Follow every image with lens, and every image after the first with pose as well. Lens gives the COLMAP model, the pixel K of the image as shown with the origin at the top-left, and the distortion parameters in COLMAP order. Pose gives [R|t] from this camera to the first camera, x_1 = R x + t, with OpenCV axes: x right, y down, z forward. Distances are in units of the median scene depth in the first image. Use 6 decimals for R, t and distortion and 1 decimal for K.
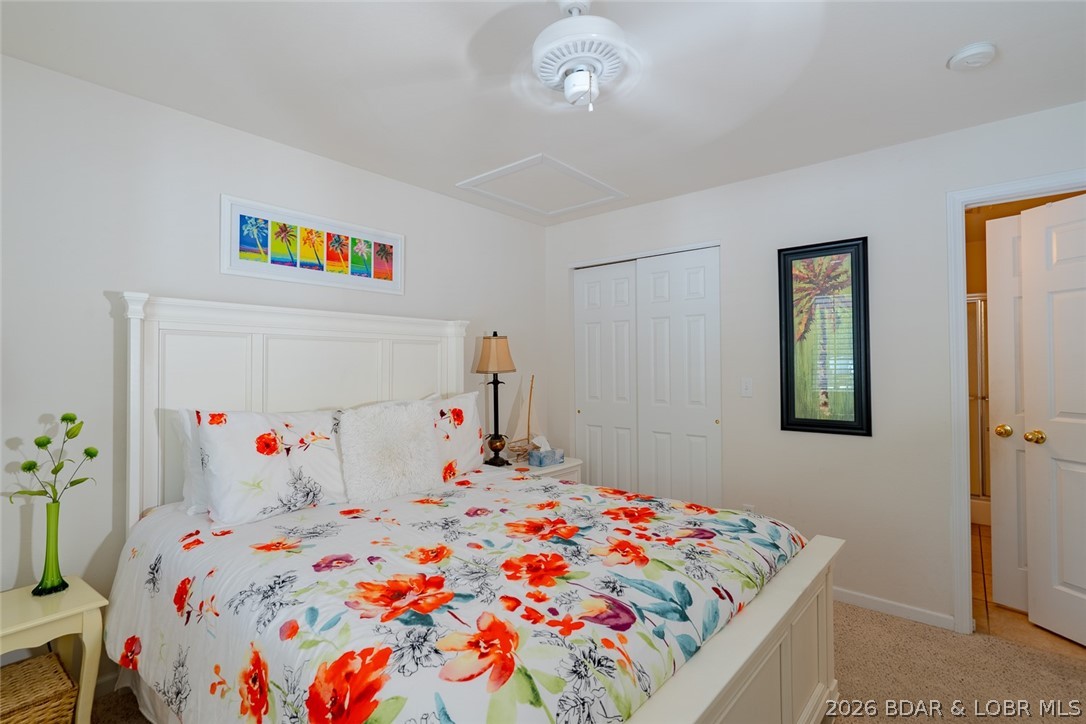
lens RADIAL K [[504.4, 0, 541.8], [0, 504.4, 358.5], [0, 0, 1]] dist [-0.003674, 0.000136]
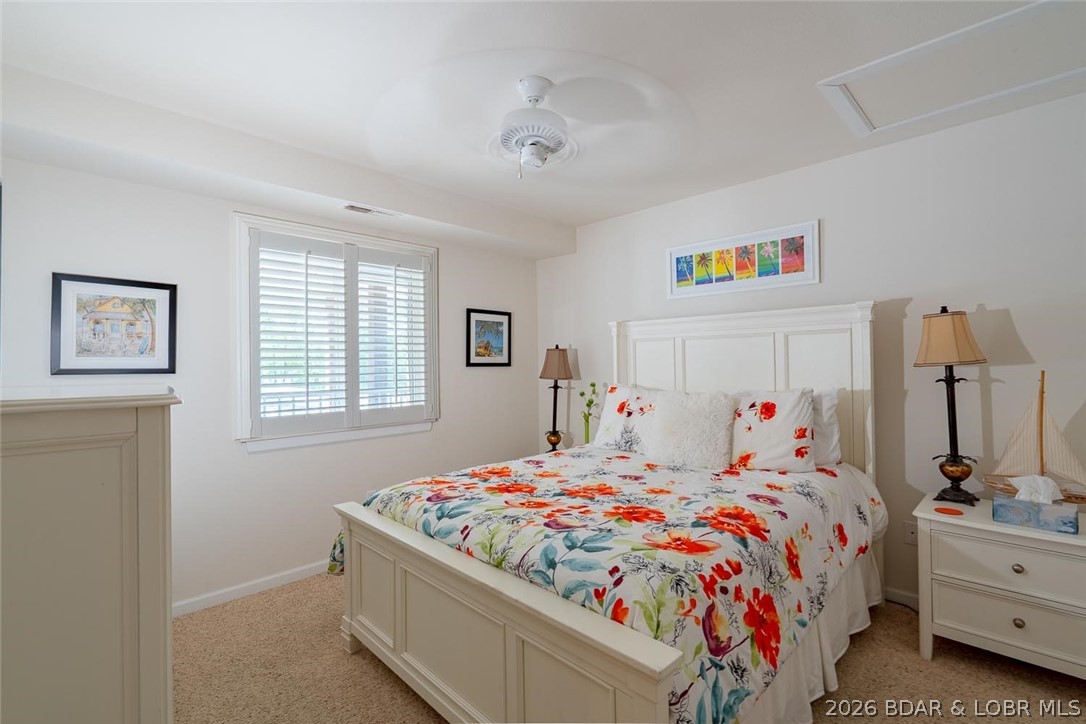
lens RADIAL K [[494.9, 0, 542.0], [0, 494.9, 358.4], [0, 0, 1]] dist [-0.004129, -0.000044]
pose [[-0.072845, -0.002128, -0.997341, 1.074507], [0.029244, 0.999563, -0.004269, 0.008396], [0.996914, -0.029478, -0.072751, 0.846474]]
